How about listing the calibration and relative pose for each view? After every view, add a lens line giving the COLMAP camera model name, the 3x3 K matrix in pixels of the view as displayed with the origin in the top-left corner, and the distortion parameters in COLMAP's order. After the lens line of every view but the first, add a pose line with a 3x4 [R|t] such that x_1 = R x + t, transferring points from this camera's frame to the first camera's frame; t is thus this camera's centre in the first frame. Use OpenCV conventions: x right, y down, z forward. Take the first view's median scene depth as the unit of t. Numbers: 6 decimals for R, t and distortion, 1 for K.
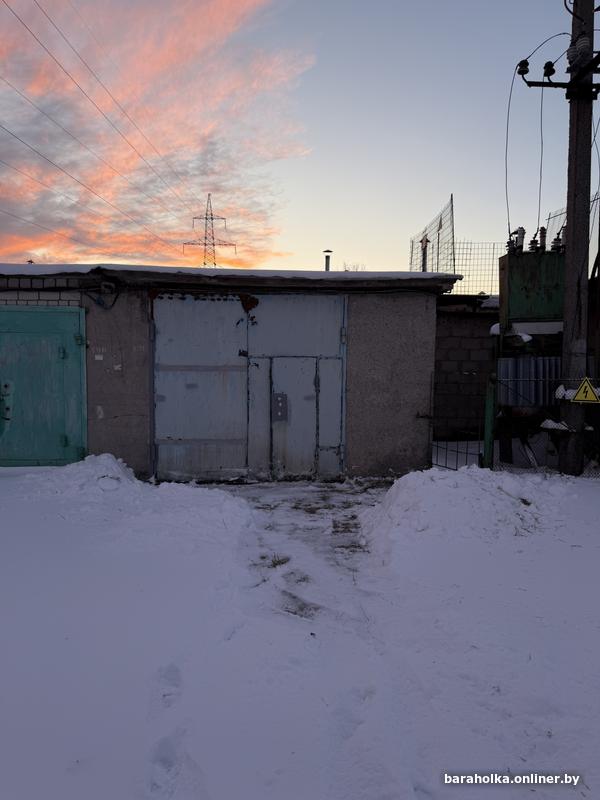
lens RADIAL K [[566.5, 0, 300.1], [0, 566.5, 399.5], [0, 0, 1]] dist [-0.004223, -0.019001]
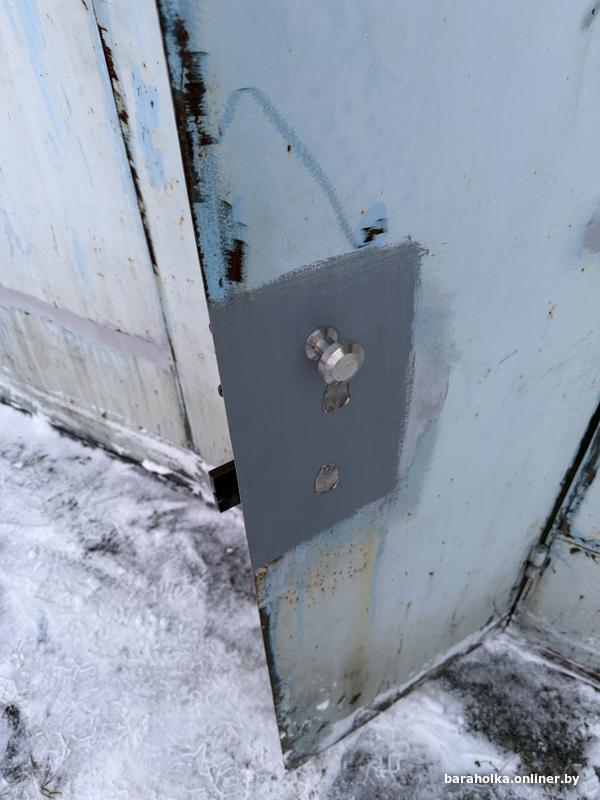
lens RADIAL K [[566.5, 0, 303.5], [0, 566.5, 402.1], [0, 0, 1]] dist [-0.004223, -0.019001]
pose [[0.828520, 0.360035, -0.428871, 0.027016], [-0.006767, 0.772277, 0.635250, -0.032726], [0.559919, -0.523414, 0.642283, 0.895398]]
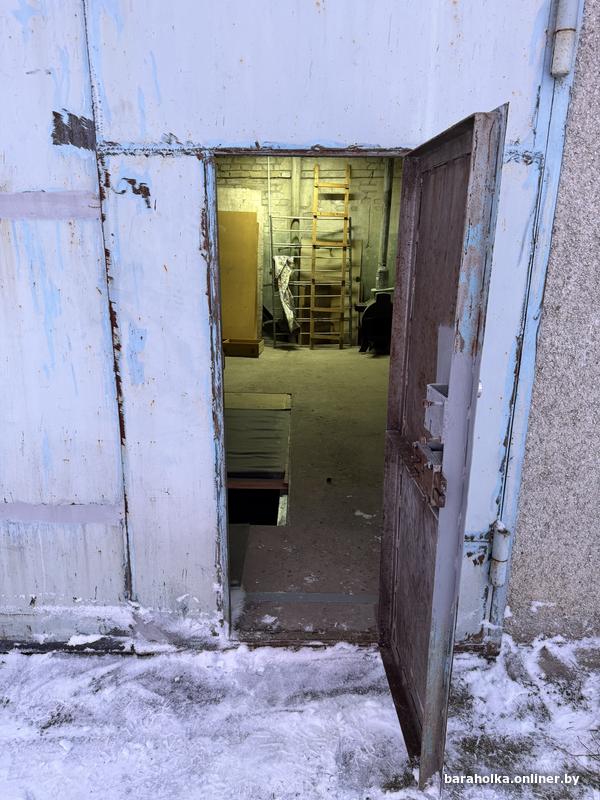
lens RADIAL K [[566.5, 0, 298.8], [0, 566.5, 402.1], [0, 0, 1]] dist [-0.004223, -0.019001]
pose [[0.997297, 0.023630, -0.069575, 0.000480], [-0.008723, 0.978258, 0.207208, -0.026299], [0.072959, -0.206041, 0.975820, 0.768522]]
